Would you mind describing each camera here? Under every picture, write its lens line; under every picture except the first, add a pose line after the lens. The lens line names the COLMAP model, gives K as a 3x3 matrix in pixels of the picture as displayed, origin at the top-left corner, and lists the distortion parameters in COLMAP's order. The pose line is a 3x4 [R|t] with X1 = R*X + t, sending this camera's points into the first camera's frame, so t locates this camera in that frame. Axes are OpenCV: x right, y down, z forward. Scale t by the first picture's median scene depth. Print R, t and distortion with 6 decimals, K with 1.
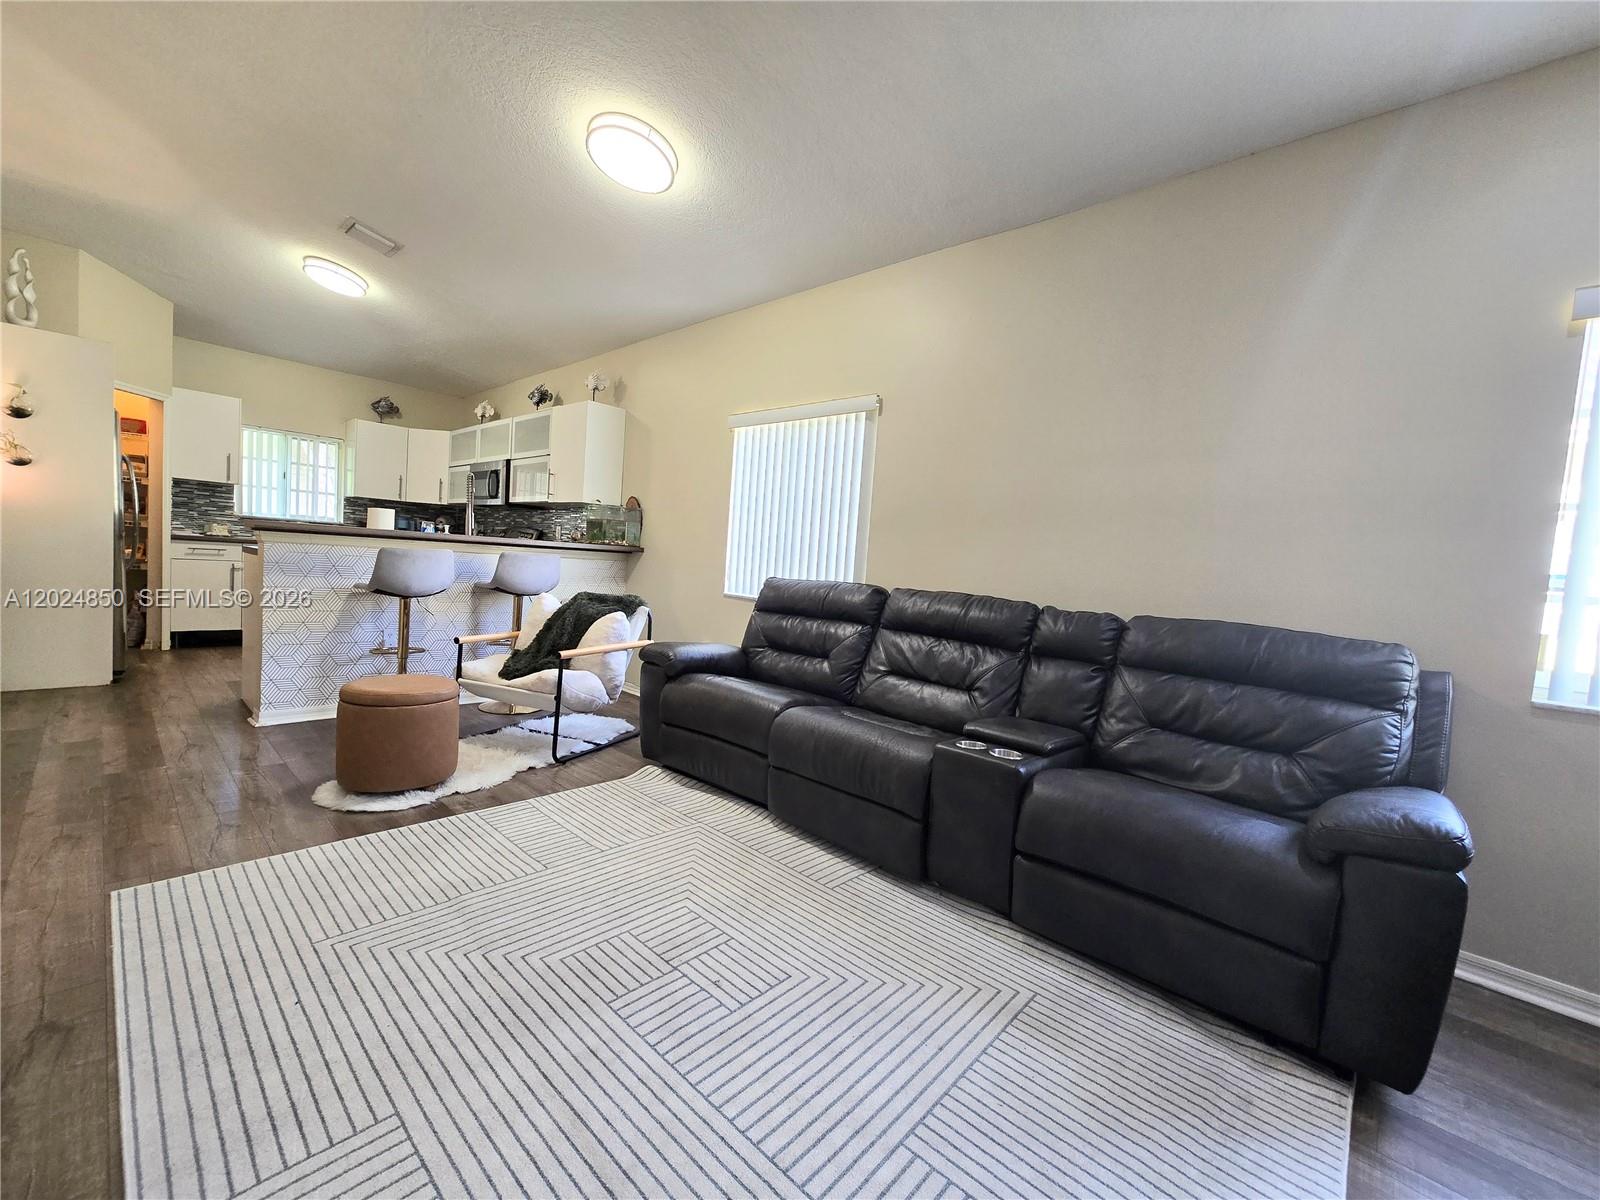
lens RADIAL K [[658.0, 0, 802.4], [0, 658.0, 602.3], [0, 0, 1]] dist [-0.001718, -0.000618]
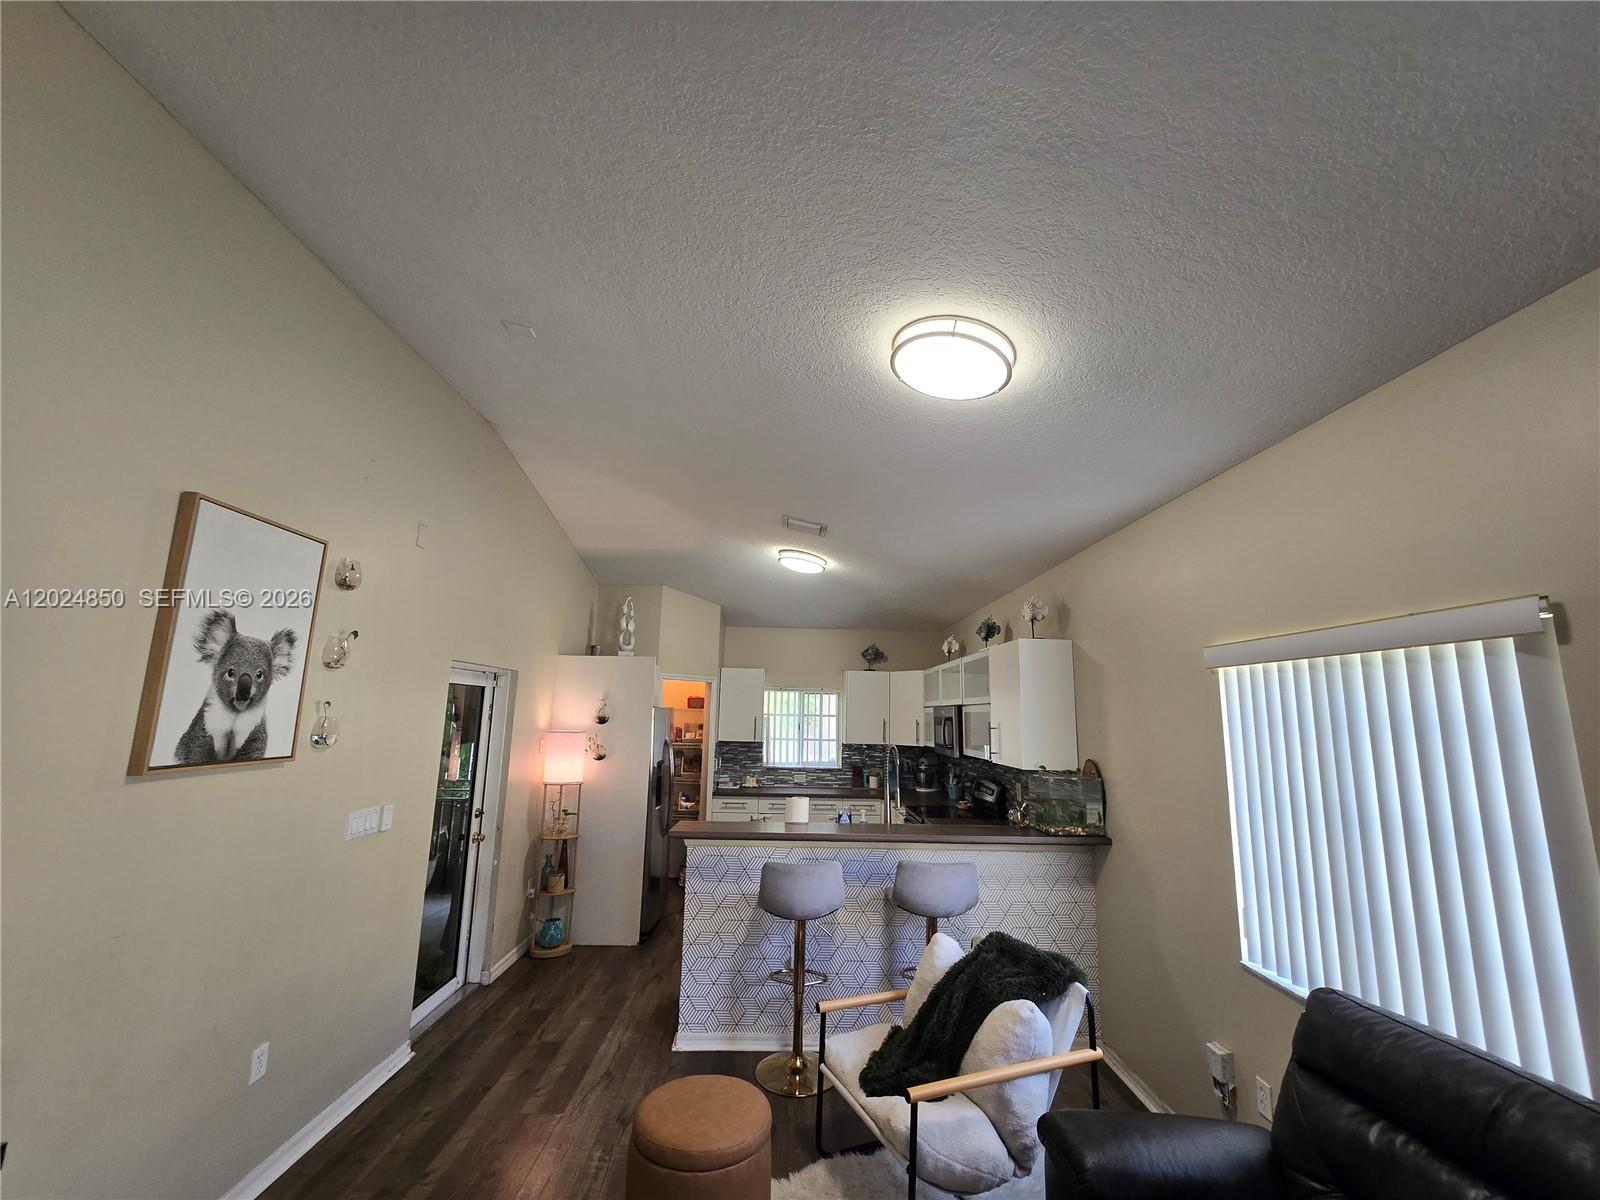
lens RADIAL K [[658.0, 0, 802.4], [0, 658.0, 602.3], [0, 0, 1]] dist [-0.001718, -0.000618]
pose [[0.695985, -0.176699, -0.695976, 0.087457], [-0.015221, 0.965401, -0.260324, -0.222351], [0.717895, 0.191775, 0.669216, 0.433032]]
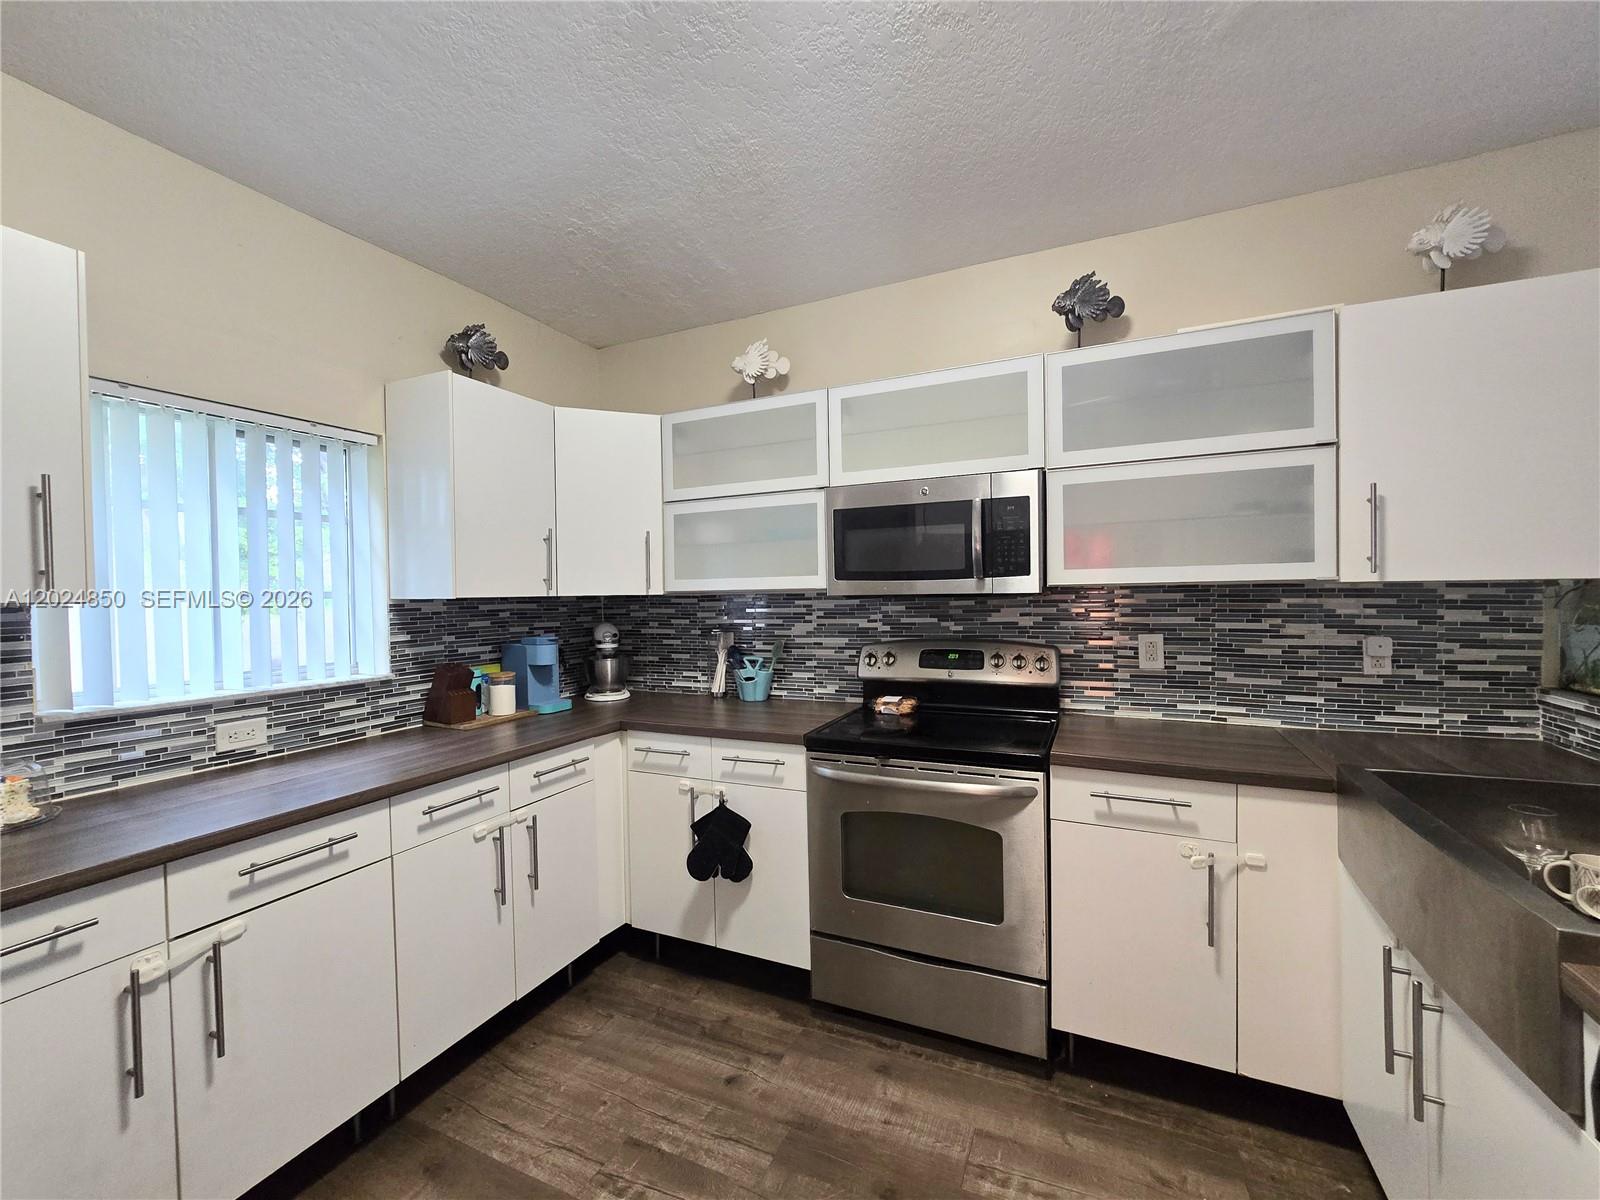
lens RADIAL K [[658.0, 0, 802.4], [0, 658.0, 602.3], [0, 0, 1]] dist [-0.001718, -0.000618]
pose [[0.947967, -0.088527, 0.305812, -1.309022], [0.099404, 0.994843, -0.020149, -0.286599], [-0.302451, 0.049499, 0.951879, 1.322909]]
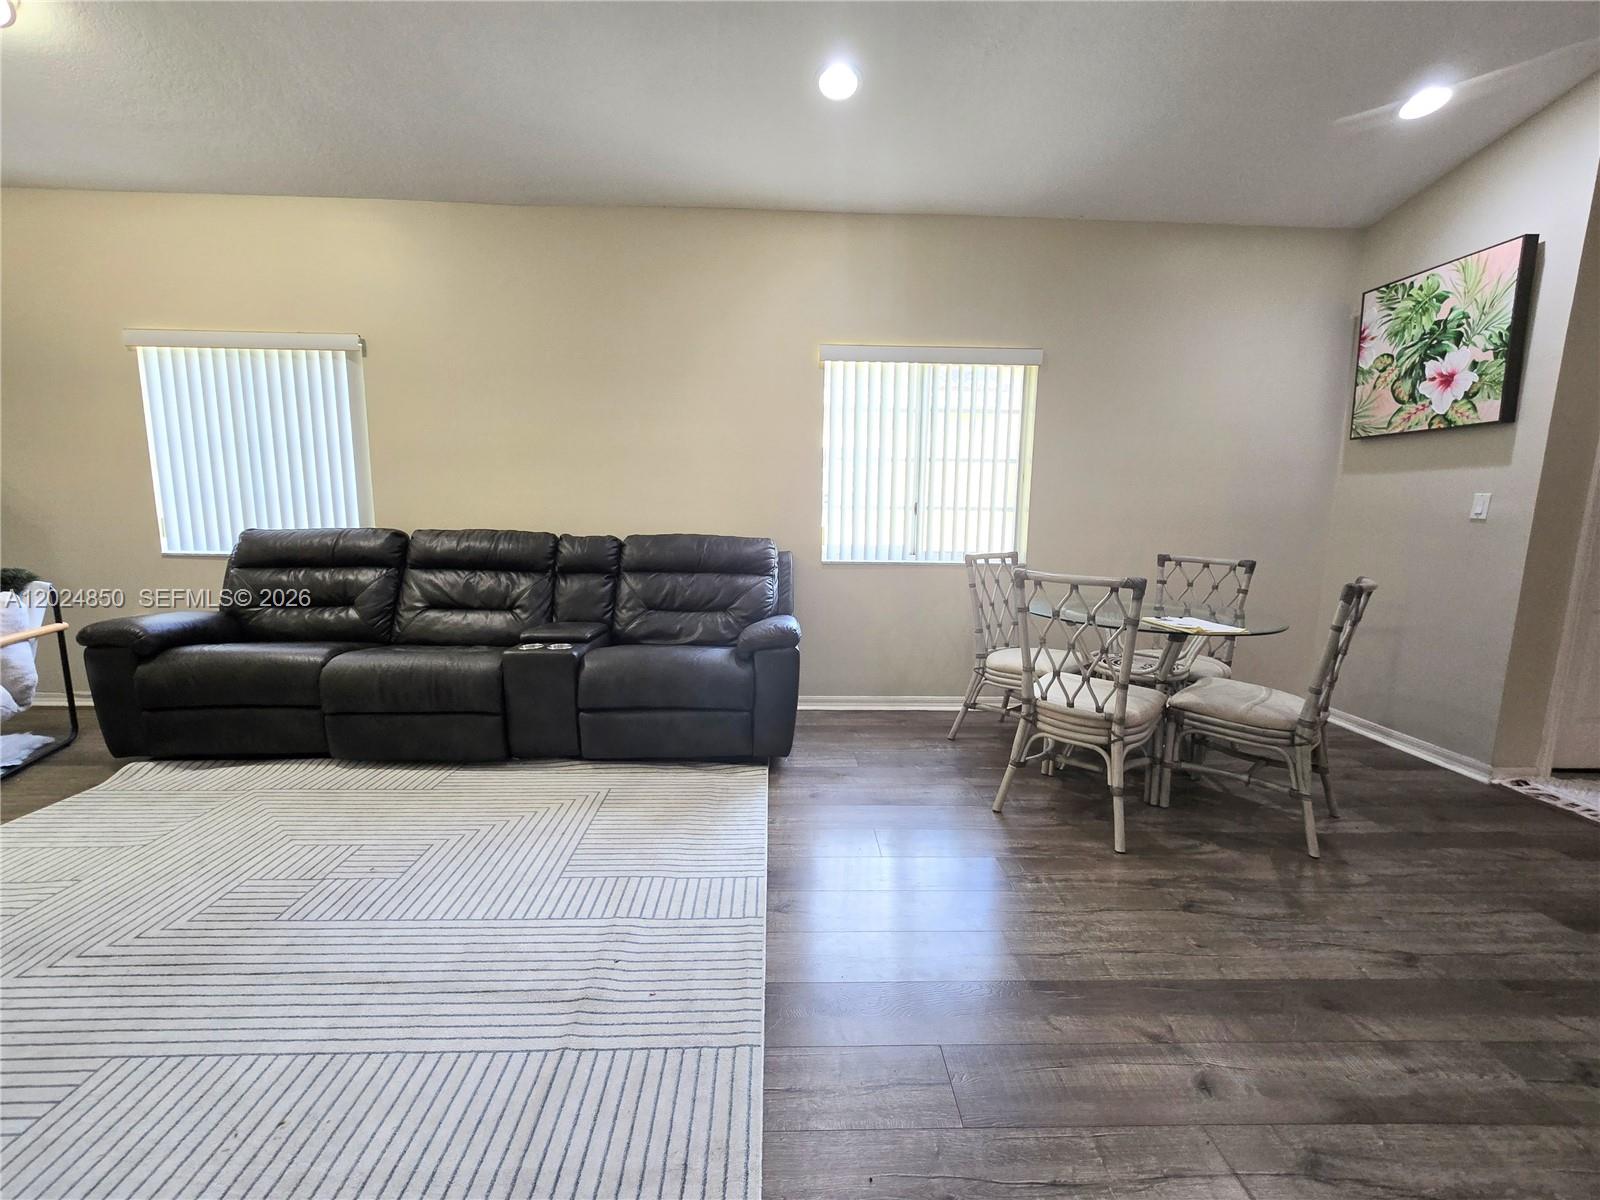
lens RADIAL K [[658.0, 0, 802.4], [0, 658.0, 602.3], [0, 0, 1]] dist [-0.001718, -0.000618]
pose [[0.712465, -0.162622, 0.682604, -0.168620], [0.080776, 0.985315, 0.150429, -0.016494], [-0.697043, -0.052038, 0.715138, -0.217428]]
